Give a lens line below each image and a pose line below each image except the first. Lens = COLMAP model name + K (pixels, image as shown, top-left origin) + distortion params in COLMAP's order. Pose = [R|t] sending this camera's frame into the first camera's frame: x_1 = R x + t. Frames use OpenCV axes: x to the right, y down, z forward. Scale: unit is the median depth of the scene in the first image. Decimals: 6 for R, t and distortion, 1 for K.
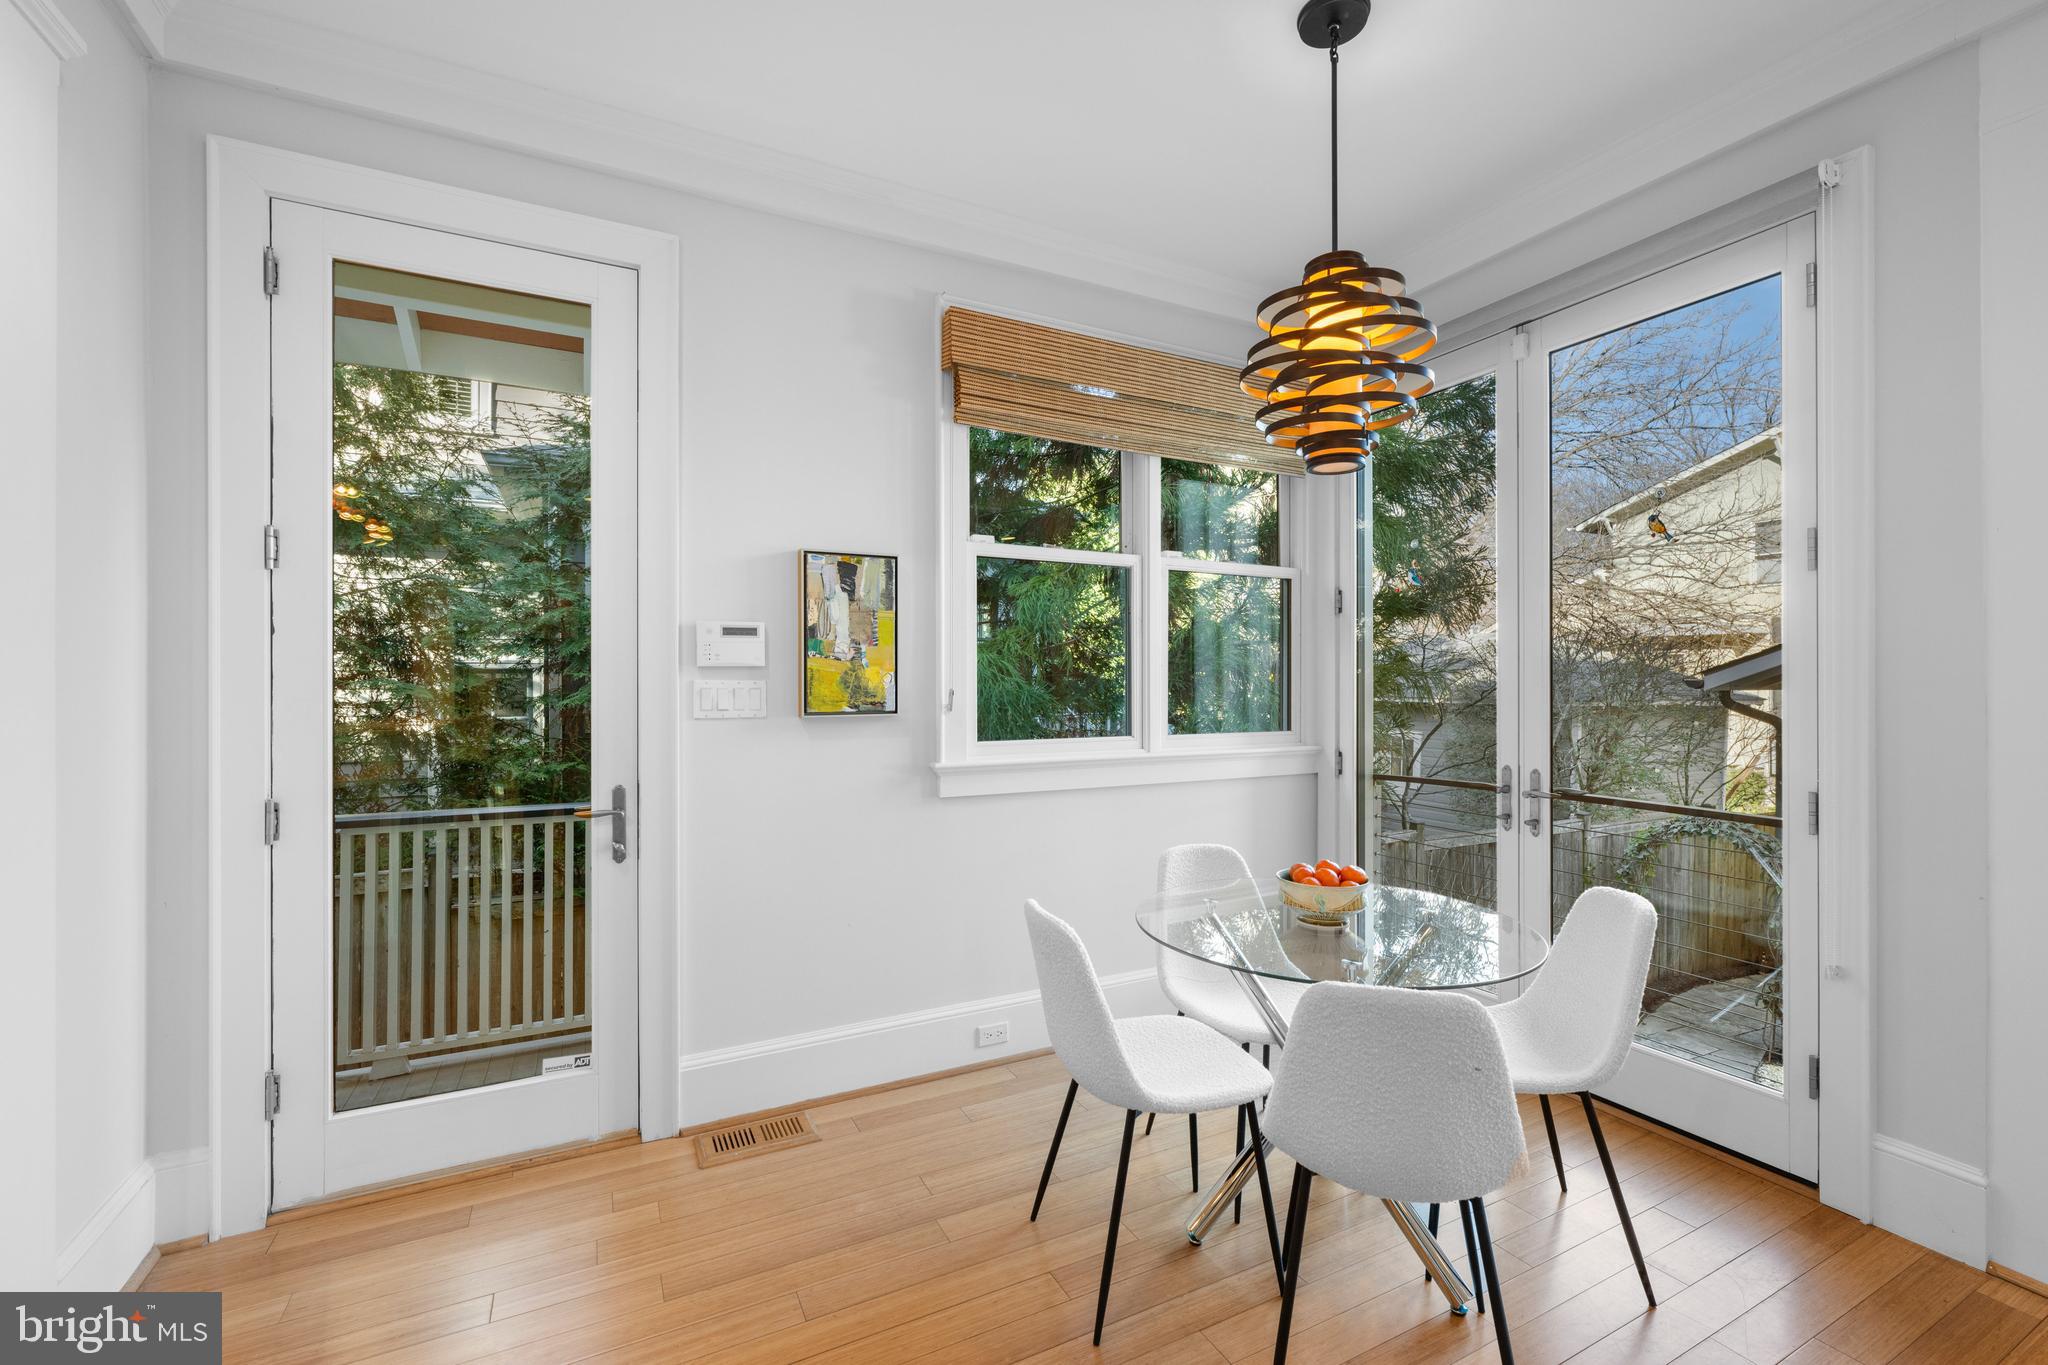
lens RADIAL K [[858.1, 0, 1029.0], [0, 858.1, 684.7], [0, 0, 1]] dist [0.000613, 0.000314]
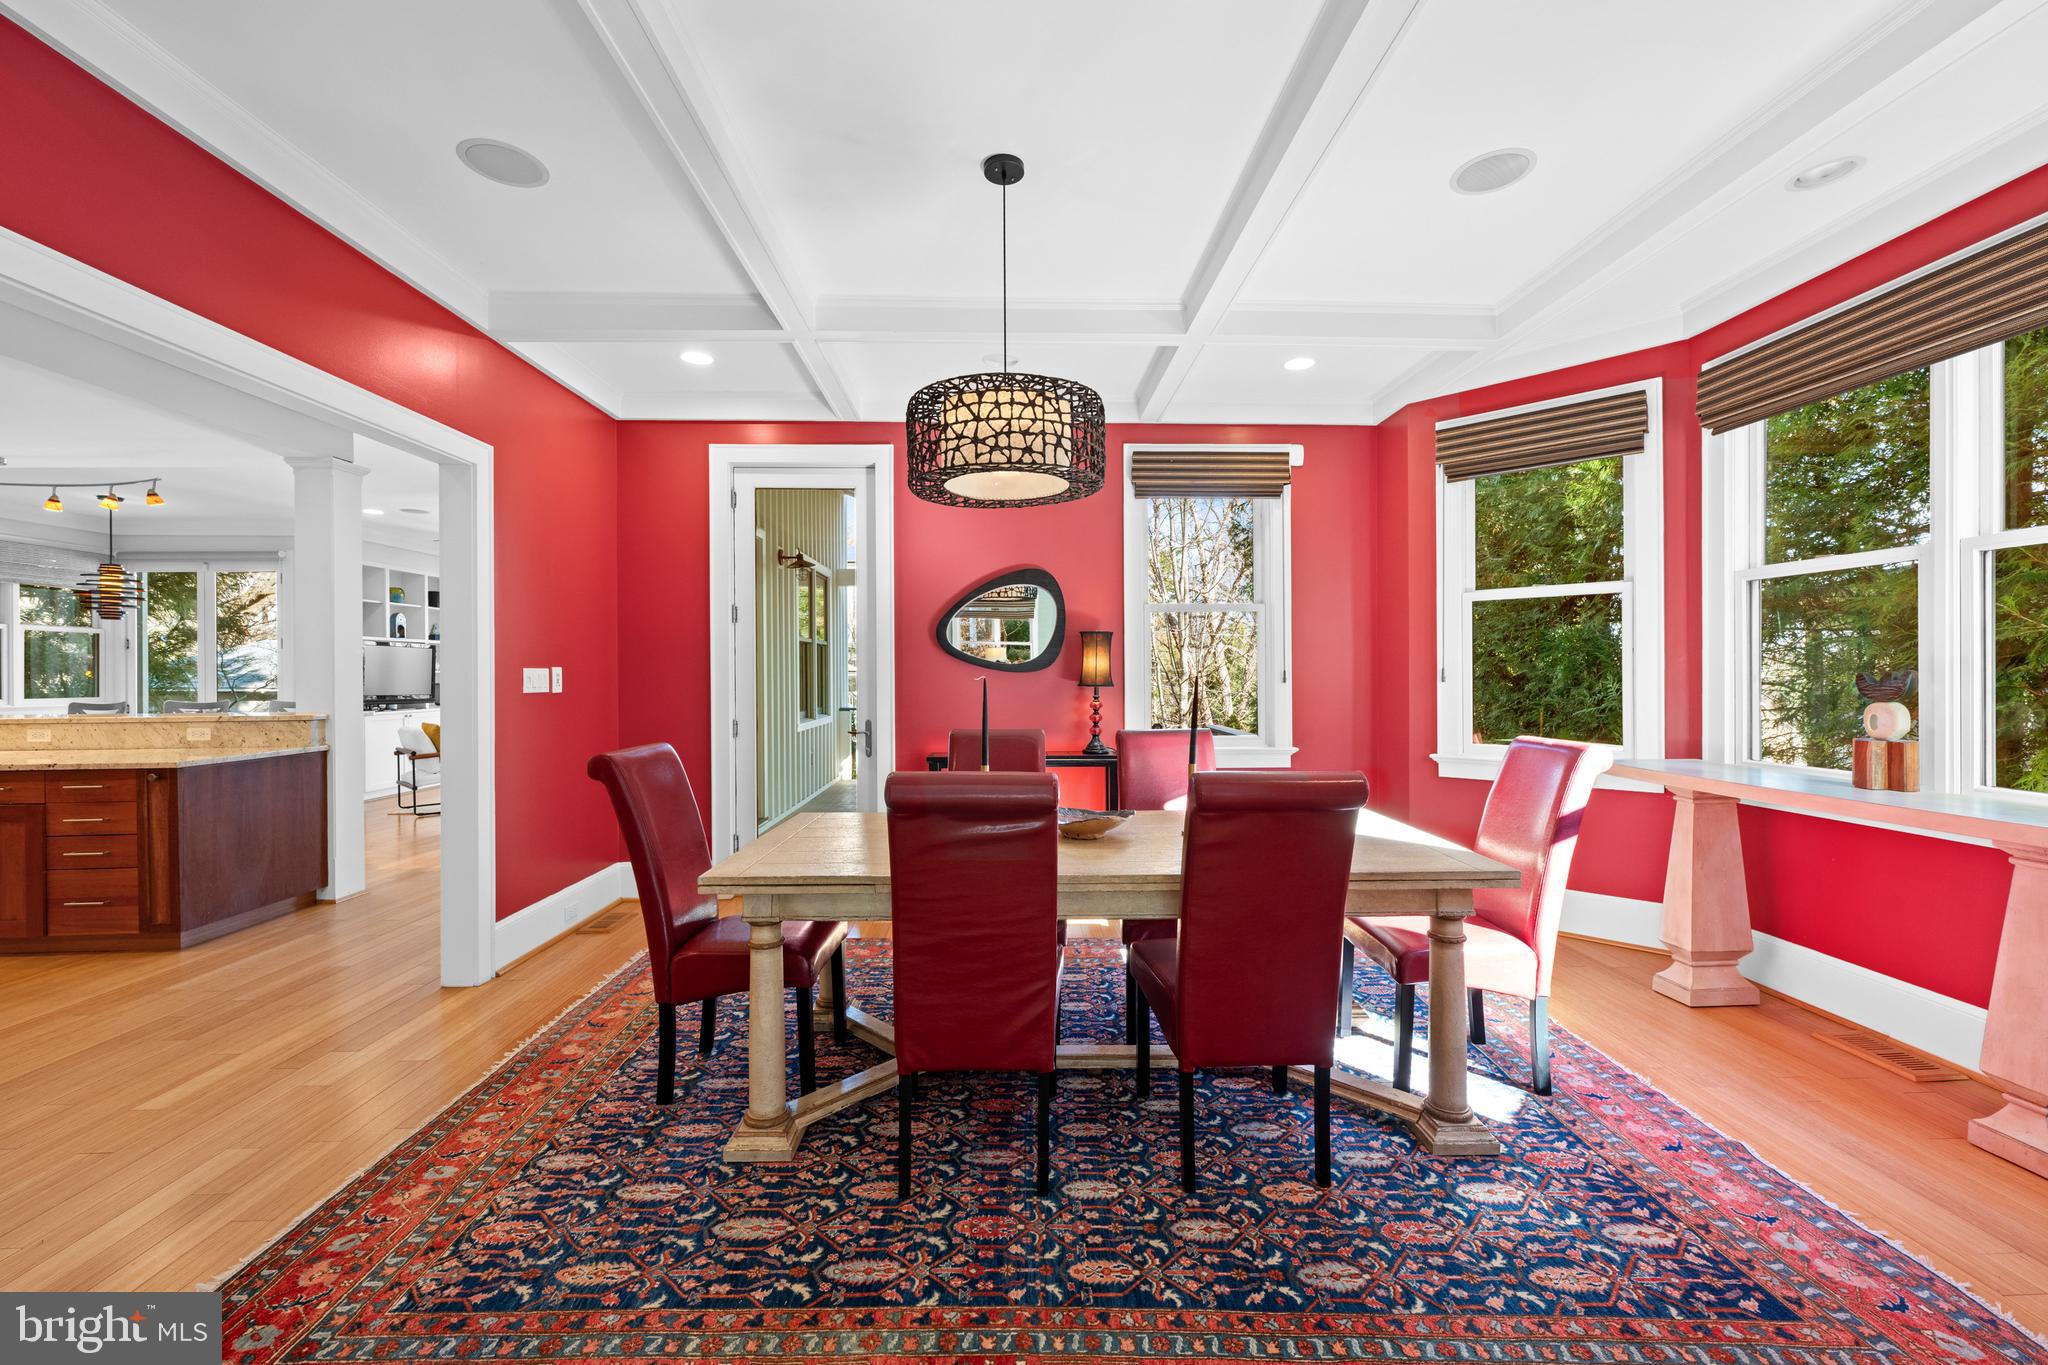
lens RADIAL K [[808.7, 0, 1020.8], [0, 808.7, 673.0], [0, 0, 1]] dist [-0.000487, -0.000328]
pose [[0.428592, 0.001070, 0.903498, -0.803354], [0.002832, 0.999993, -0.002528, -0.000042], [-0.903494, 0.003643, 0.428586, -2.921643]]
